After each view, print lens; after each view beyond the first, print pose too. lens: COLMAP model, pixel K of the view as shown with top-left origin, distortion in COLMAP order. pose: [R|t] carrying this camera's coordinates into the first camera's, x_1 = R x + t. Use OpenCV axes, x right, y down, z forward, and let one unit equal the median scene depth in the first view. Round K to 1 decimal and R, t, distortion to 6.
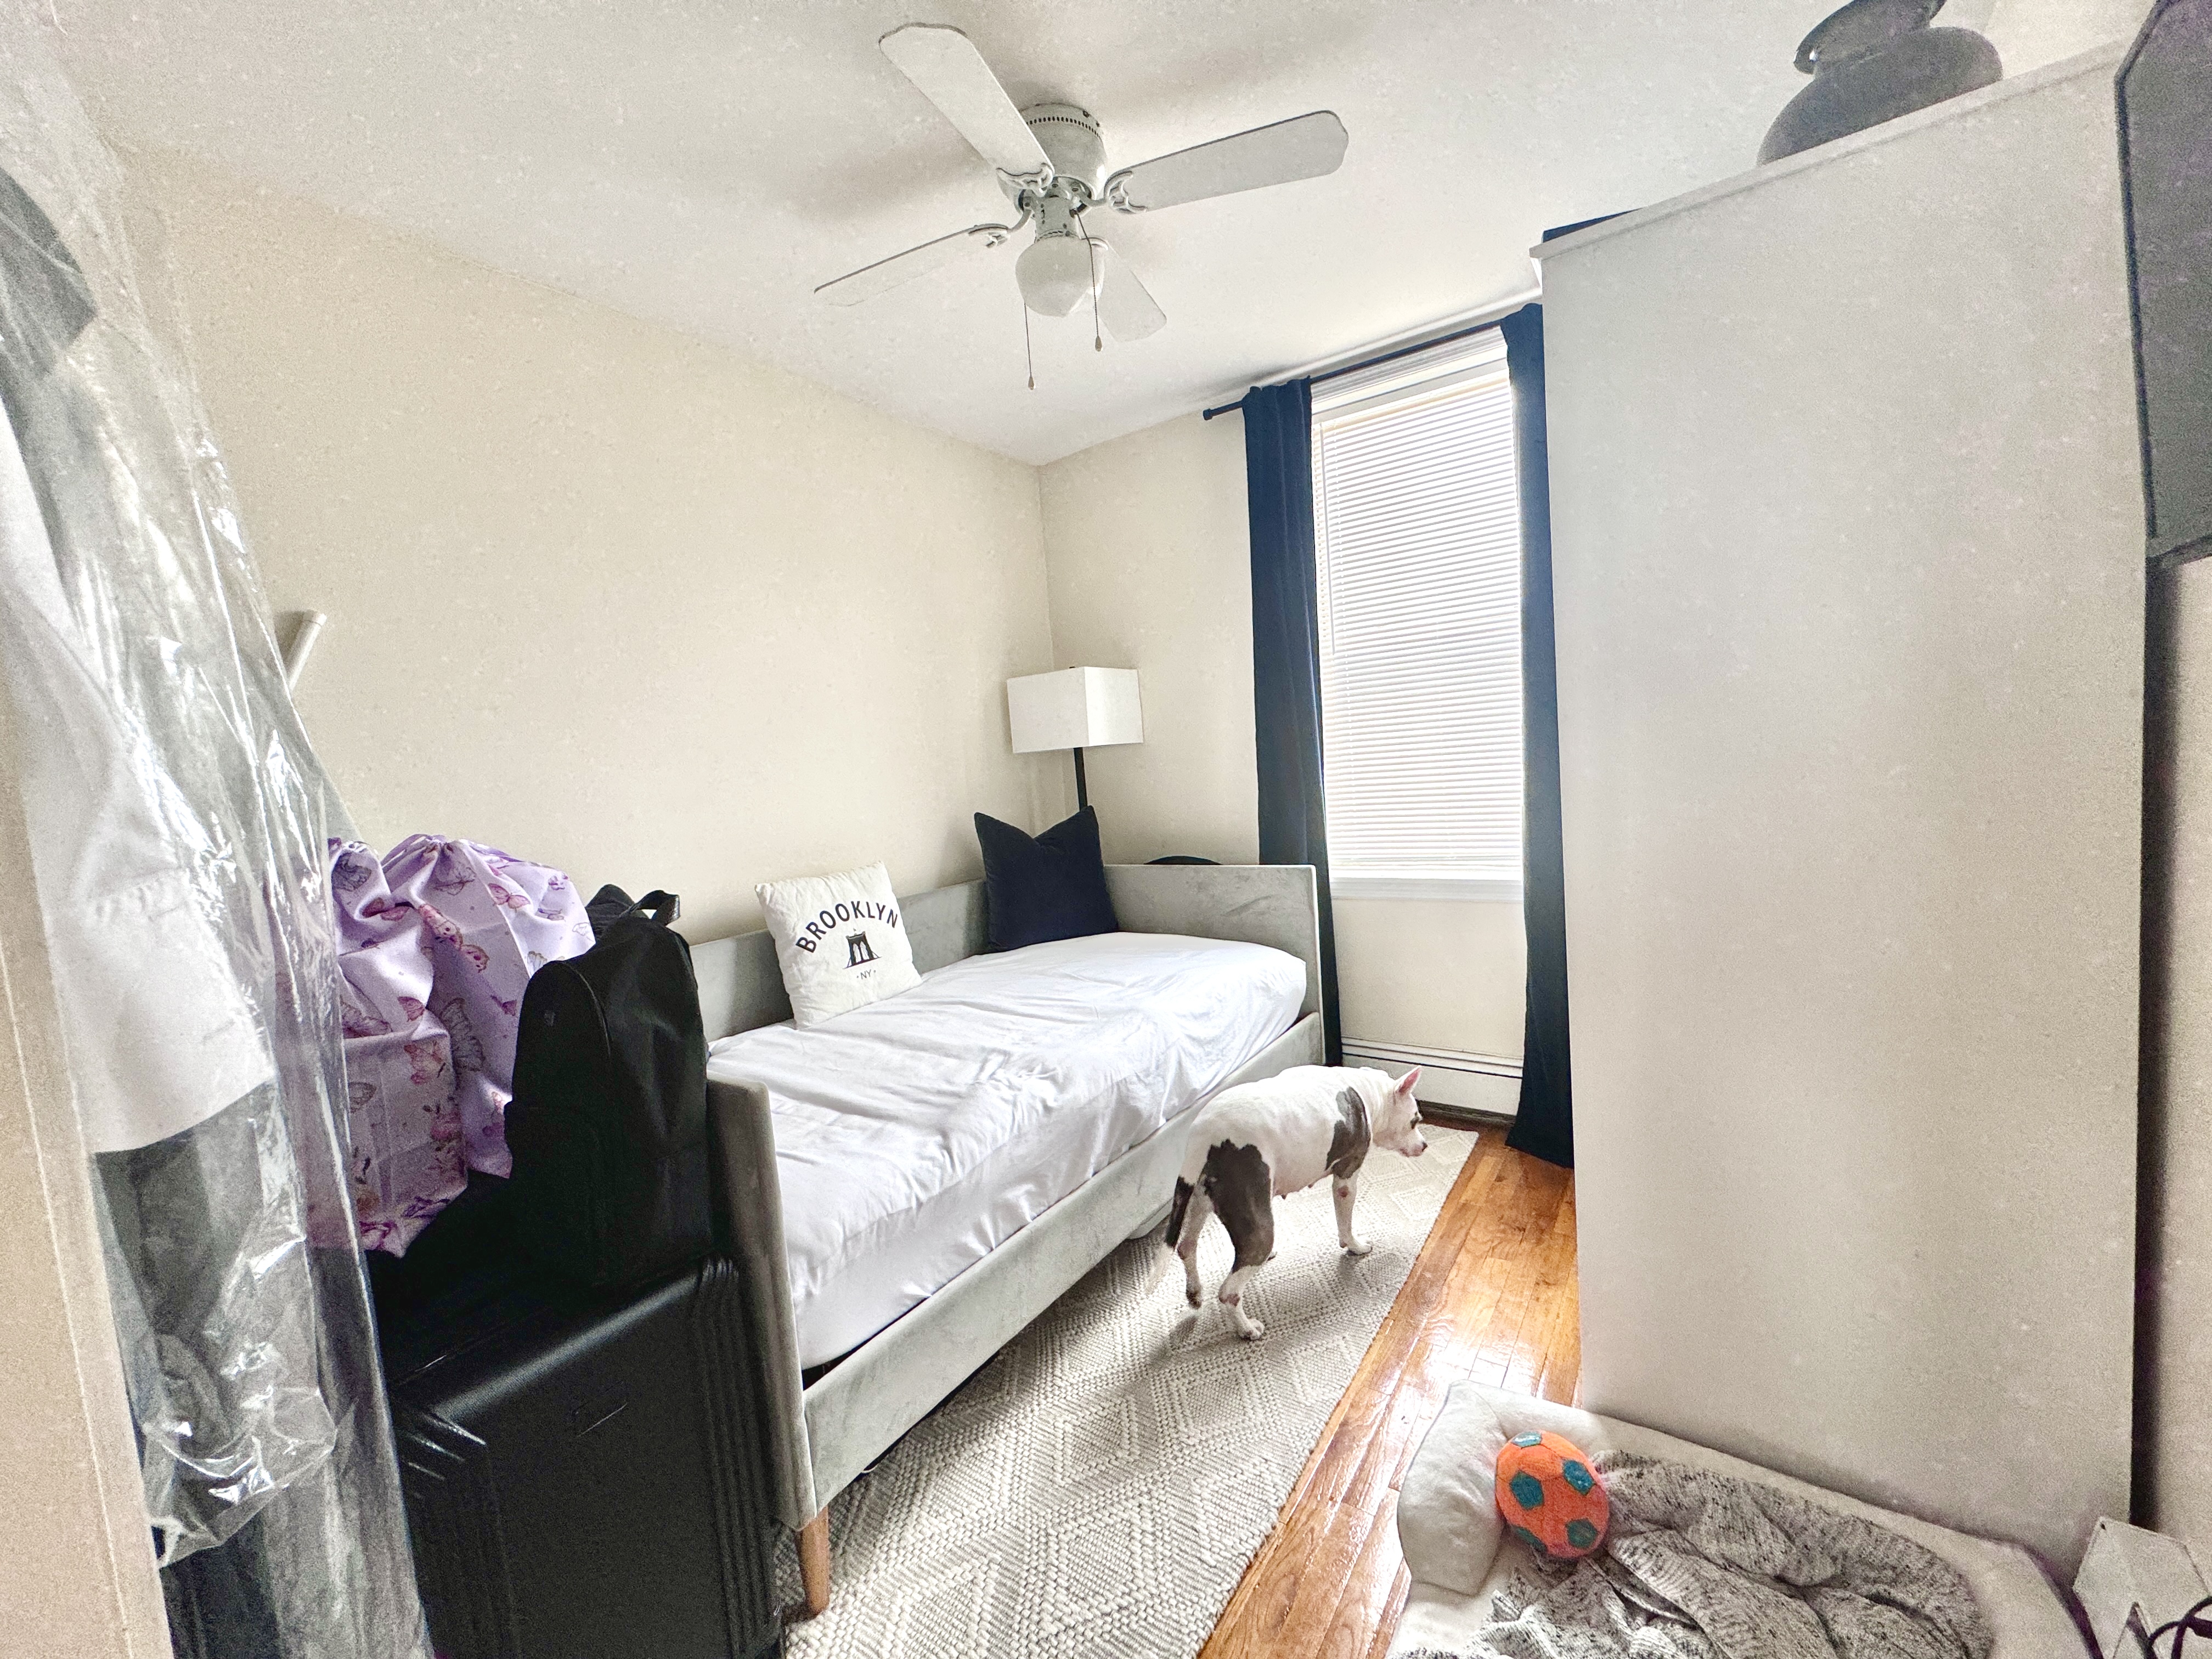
lens RADIAL K [[883.7, 0, 1106.0], [0, 883.7, 829.5], [0, 0, 1]] dist [-0.000380, -0.000076]
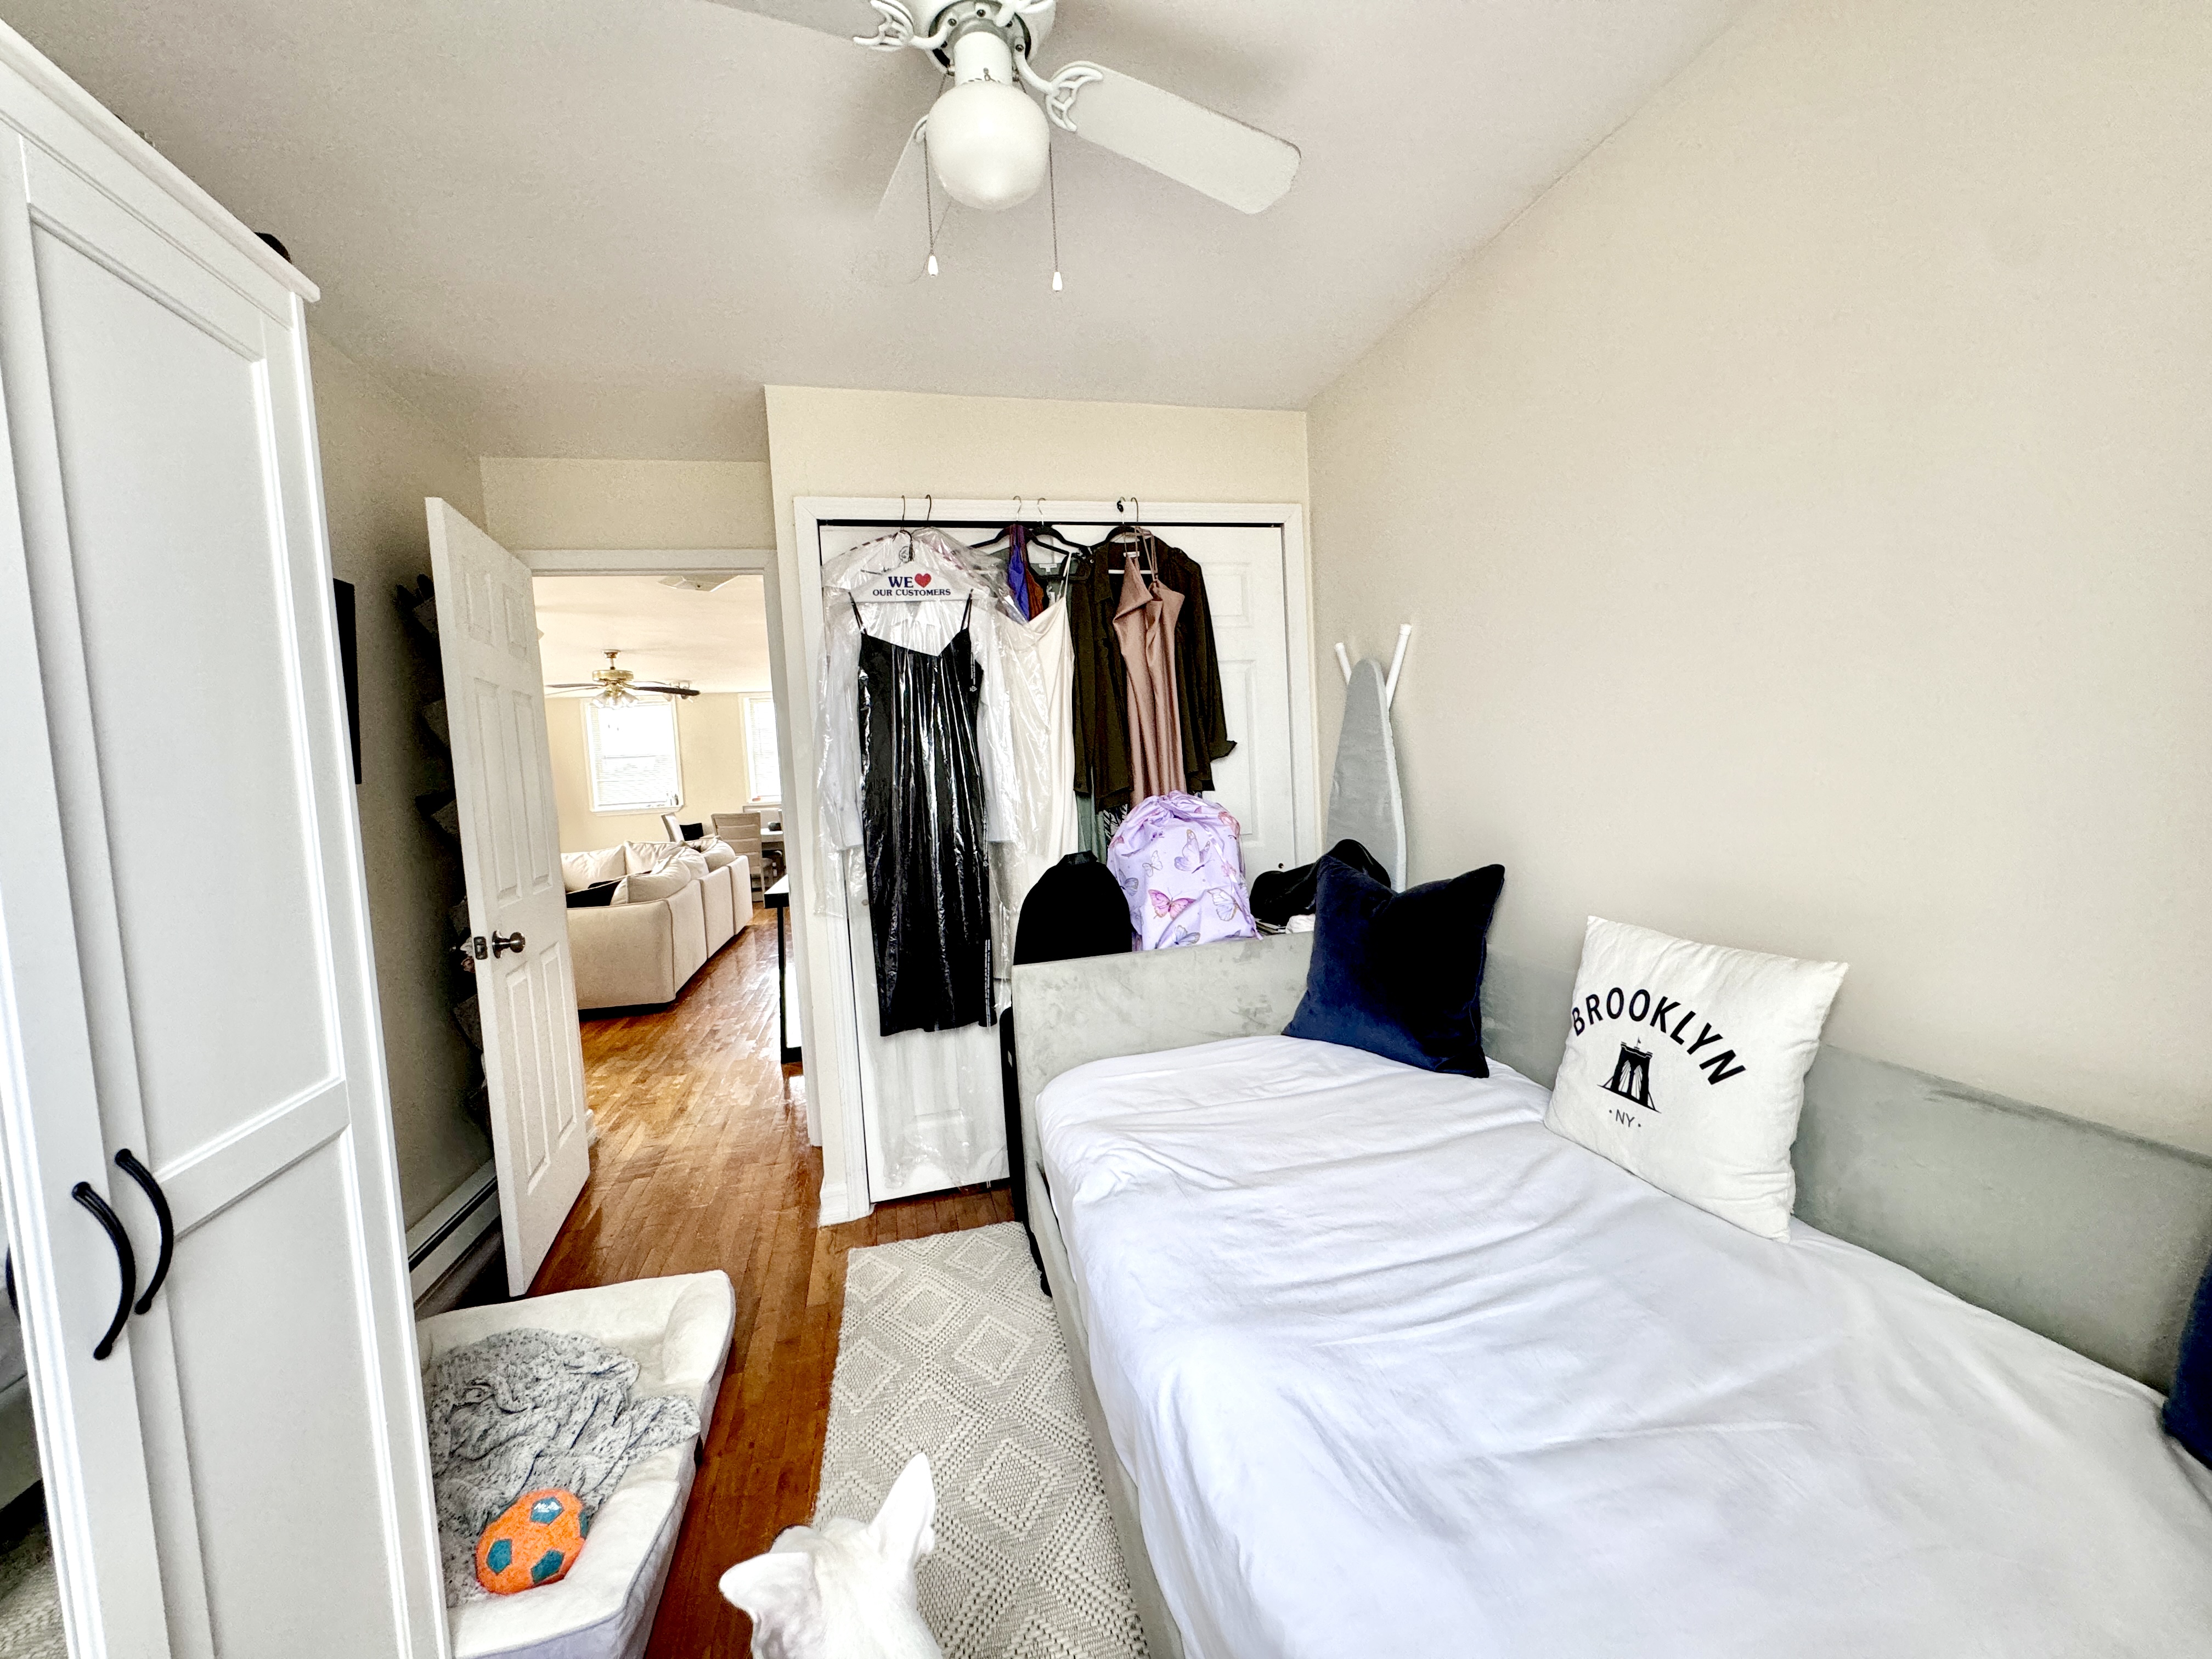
lens RADIAL K [[883.7, 0, 1106.0], [0, 883.7, 829.5], [0, 0, 1]] dist [-0.000380, -0.000076]
pose [[-0.677389, 0.164027, -0.717104, 0.366605], [0.045148, 0.982256, 0.182030, -0.152975], [0.734238, 0.090929, -0.672775, 1.185416]]
